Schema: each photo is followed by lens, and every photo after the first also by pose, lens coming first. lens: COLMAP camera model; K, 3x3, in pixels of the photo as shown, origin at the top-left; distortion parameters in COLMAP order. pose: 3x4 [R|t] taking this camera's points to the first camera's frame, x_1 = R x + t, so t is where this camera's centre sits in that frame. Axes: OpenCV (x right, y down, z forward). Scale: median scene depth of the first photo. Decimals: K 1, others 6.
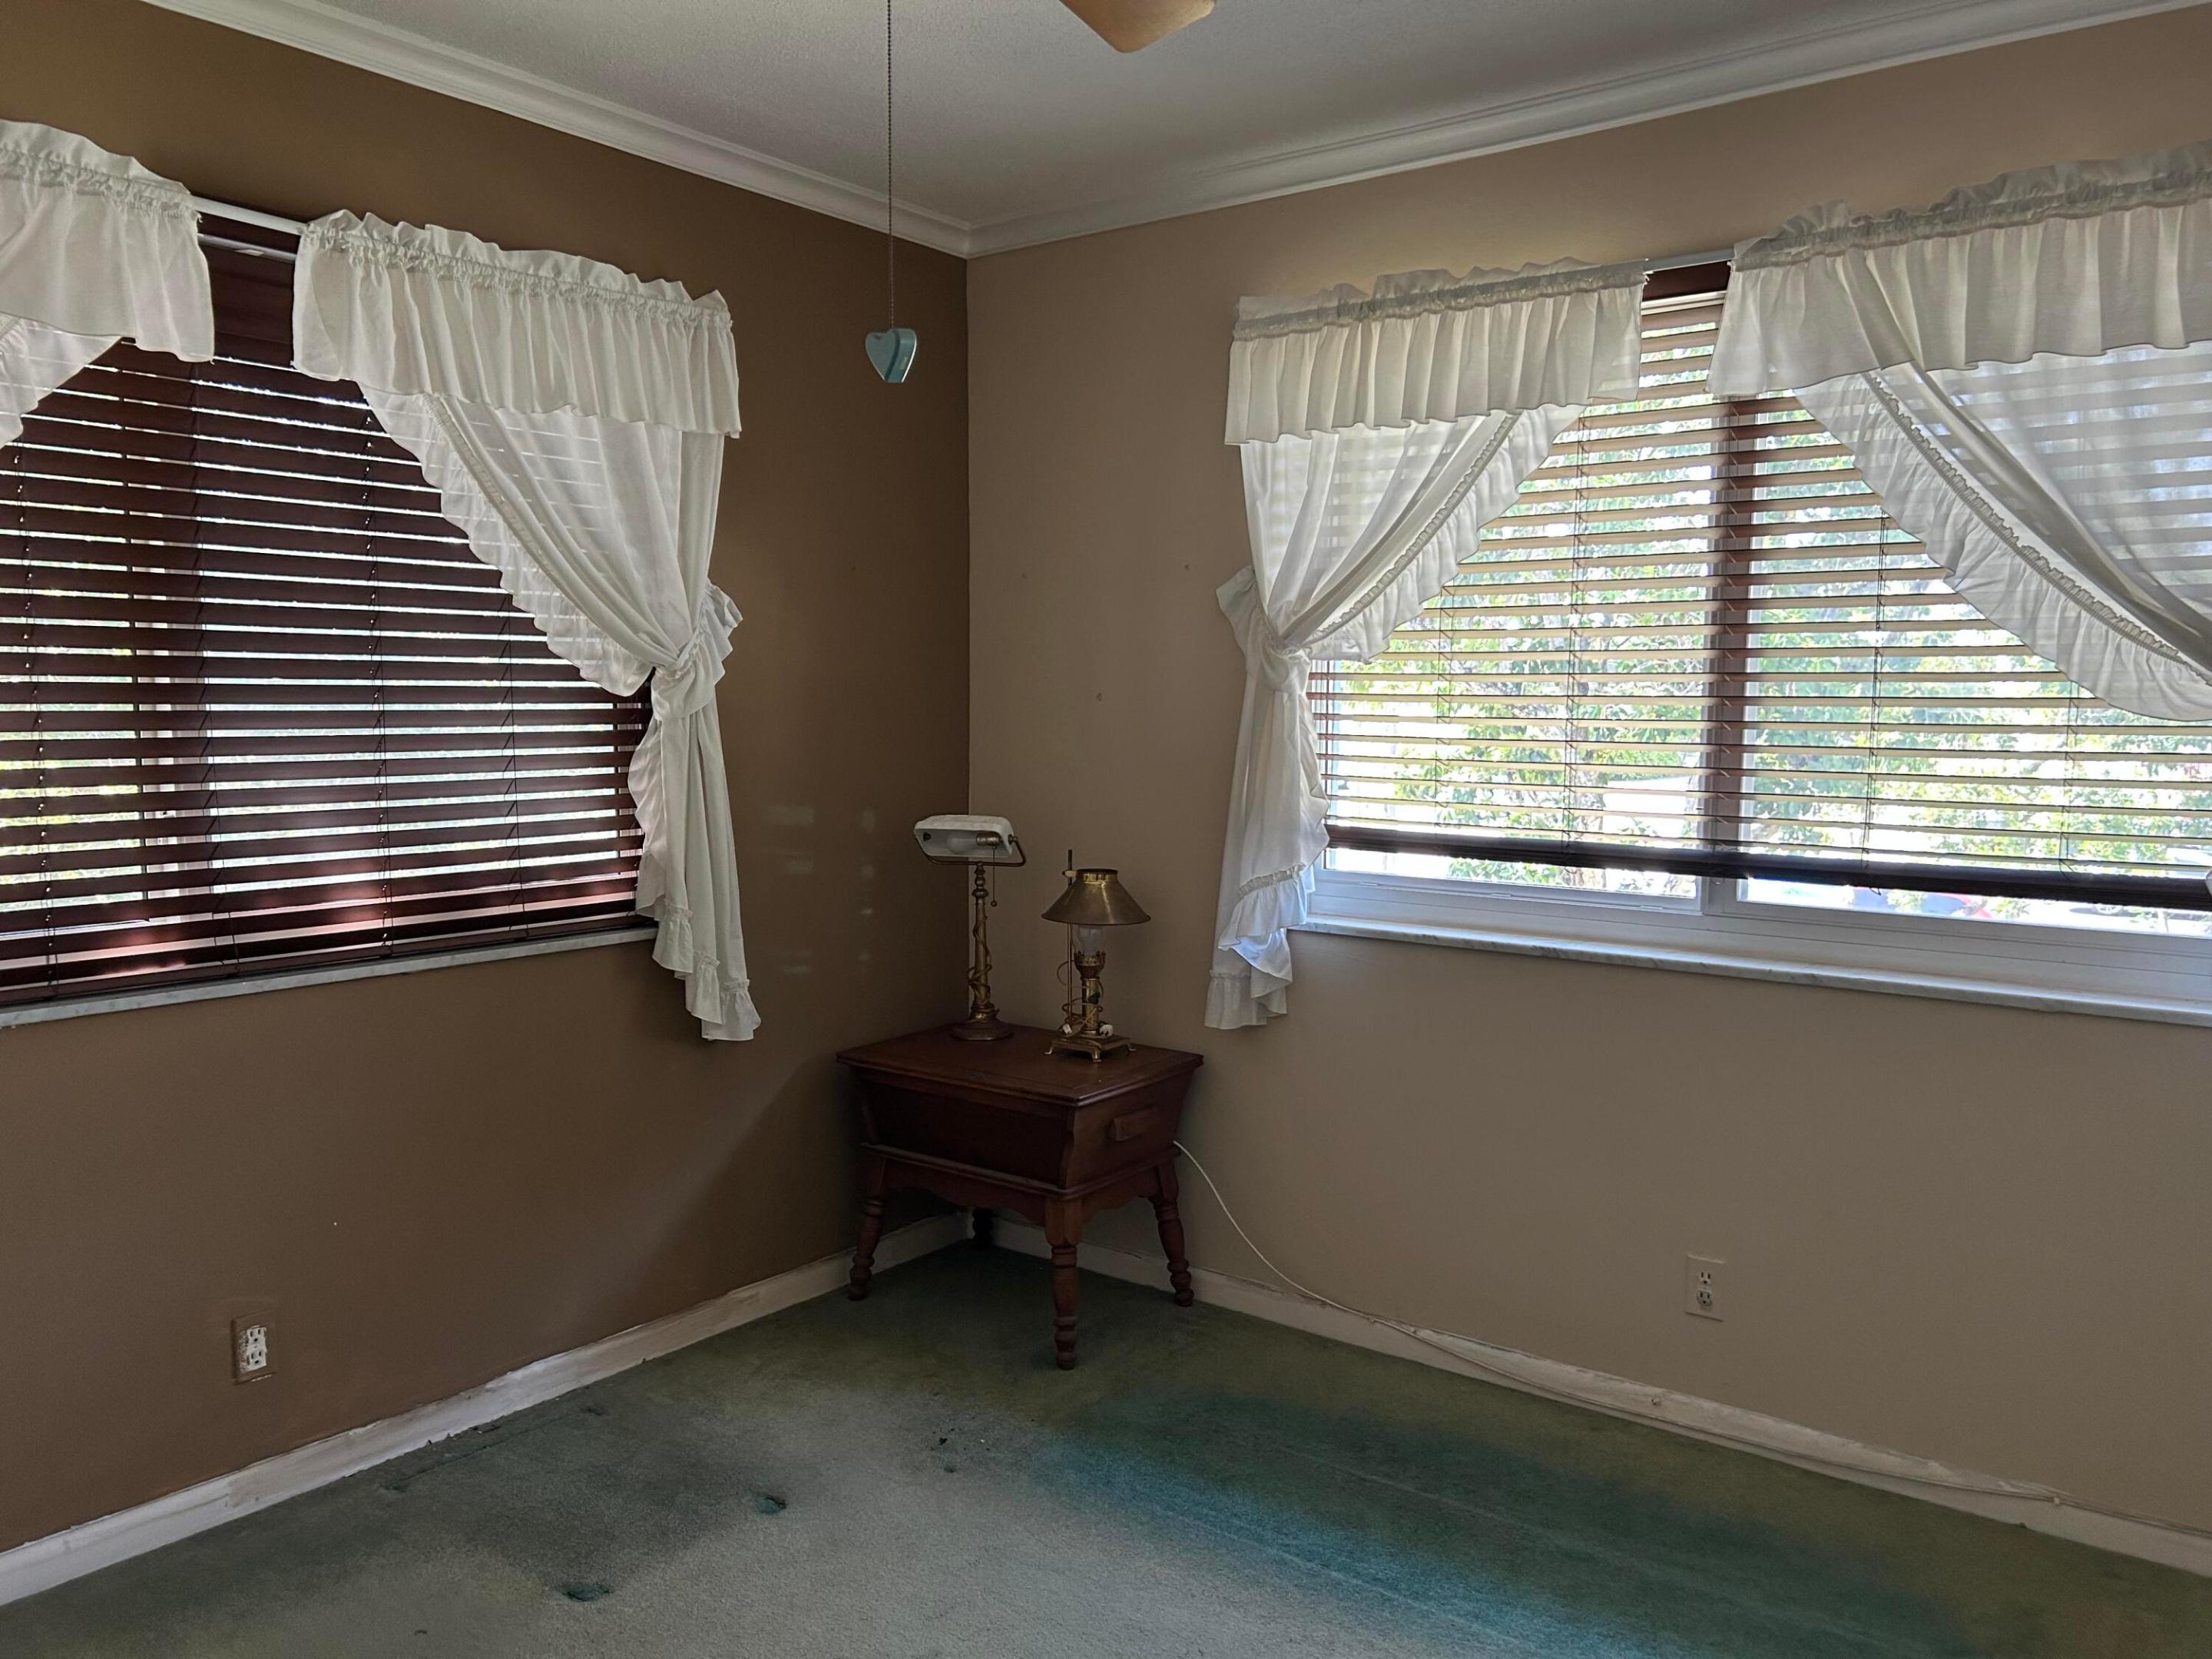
lens RADIAL K [[1676.7, 0, 1107.4], [0, 1676.7, 843.8], [0, 0, 1]] dist [0.046979, -0.053543]
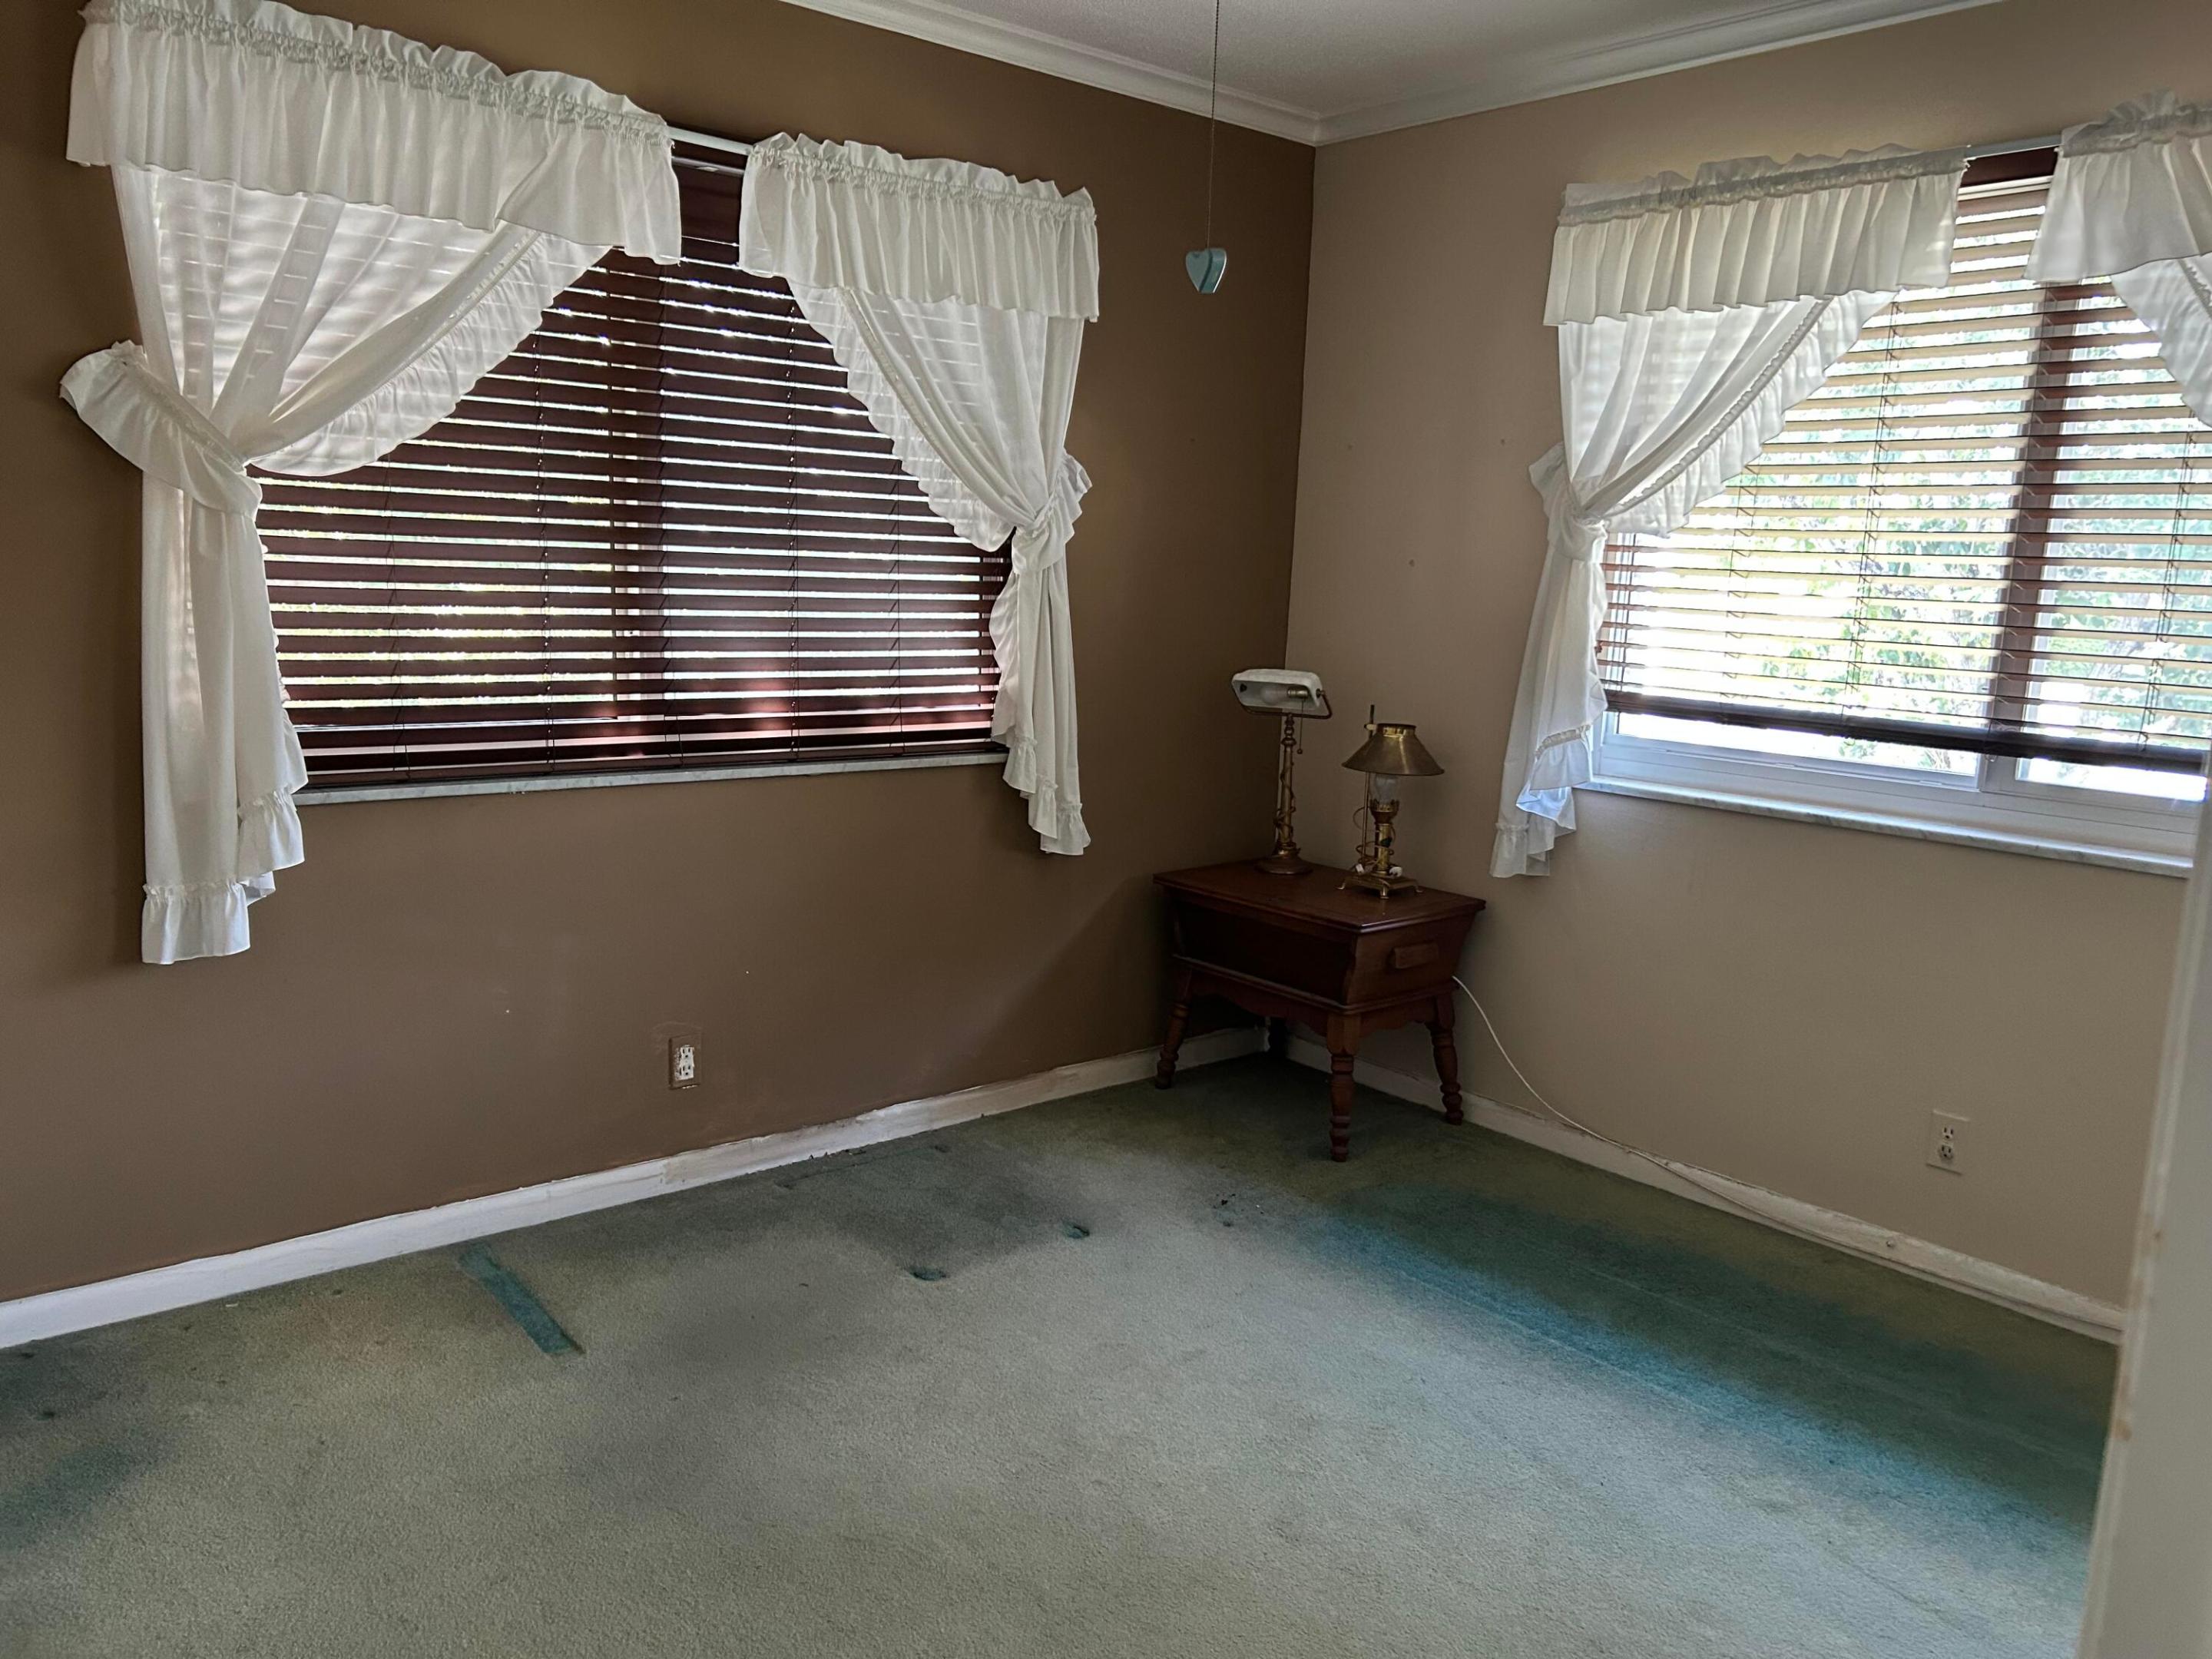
lens RADIAL K [[1664.6, 0, 1116.7], [0, 1664.6, 838.2], [0, 0, 1]] dist [0.088755, -0.102404]
pose [[0.978131, 0.064391, -0.197771, 0.042186], [-0.049680, 0.995678, 0.078473, 0.015654], [0.201969, -0.066931, 0.977102, -0.129236]]
